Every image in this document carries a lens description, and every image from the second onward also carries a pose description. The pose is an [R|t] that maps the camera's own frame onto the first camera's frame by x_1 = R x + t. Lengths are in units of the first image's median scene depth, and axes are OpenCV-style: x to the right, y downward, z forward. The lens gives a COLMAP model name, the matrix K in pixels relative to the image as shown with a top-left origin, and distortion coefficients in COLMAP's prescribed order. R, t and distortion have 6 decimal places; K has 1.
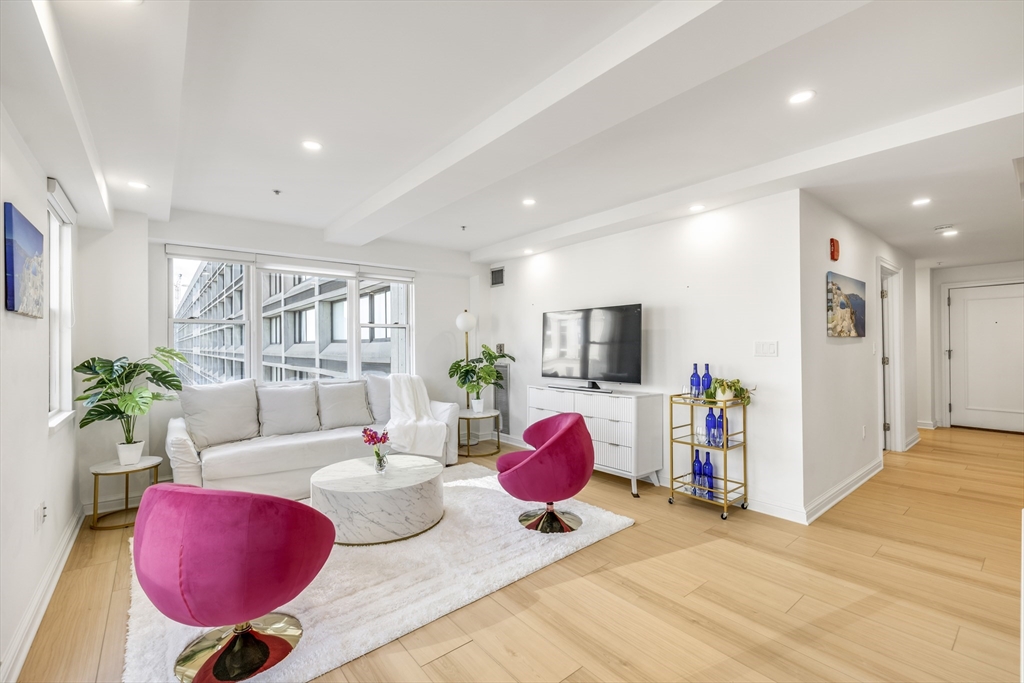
lens RADIAL K [[431.1, 0, 507.3], [0, 431.1, 341.5], [0, 0, 1]] dist [-0.001654, -0.000112]
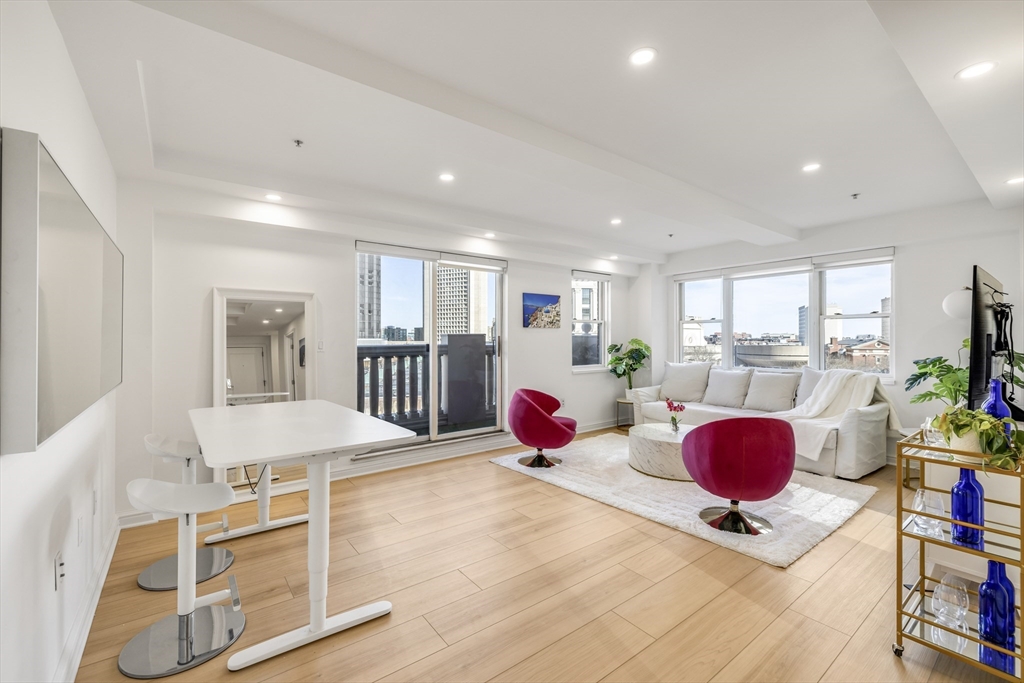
lens RADIAL K [[431.1, 0, 506.0], [0, 431.1, 341.8], [0, 0, 1]] dist [-0.001654, -0.000112]
pose [[-0.028882, 0.008199, -0.999549, 1.280612], [0.004386, 0.999958, 0.008076, 0.010090], [0.999573, -0.004151, -0.028917, 0.628358]]
